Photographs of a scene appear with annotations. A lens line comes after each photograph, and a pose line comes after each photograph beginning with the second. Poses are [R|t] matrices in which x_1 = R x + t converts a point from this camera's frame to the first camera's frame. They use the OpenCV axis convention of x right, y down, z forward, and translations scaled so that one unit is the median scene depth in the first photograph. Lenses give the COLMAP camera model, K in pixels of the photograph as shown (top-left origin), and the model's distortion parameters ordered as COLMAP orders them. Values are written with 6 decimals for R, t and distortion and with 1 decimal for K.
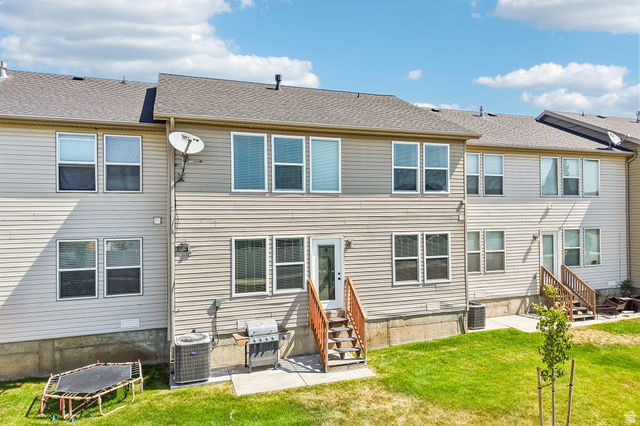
lens RADIAL K [[436.0, 0, 320.0], [0, 436.0, 213.0], [0, 0, 1]] dist [-0.007307, 0.001739]
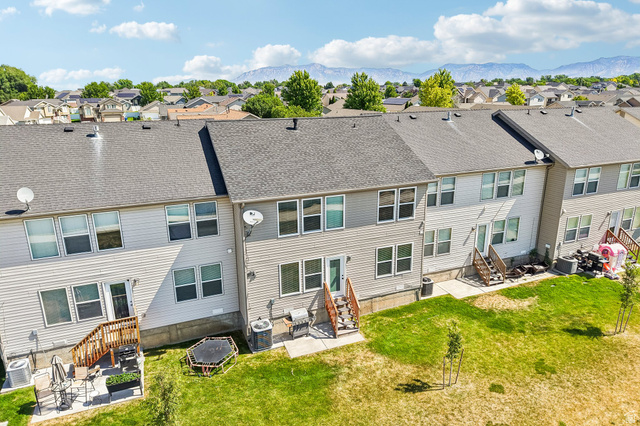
lens RADIAL K [[436.0, 0, 320.0], [0, 436.0, 213.0], [0, 0, 1]] dist [-0.007307, 0.001739]
pose [[0.998817, -0.013255, 0.046781, -0.116207], [-0.000654, 0.958371, 0.285525, -0.561641], [-0.048618, -0.285217, 0.957229, -0.487454]]
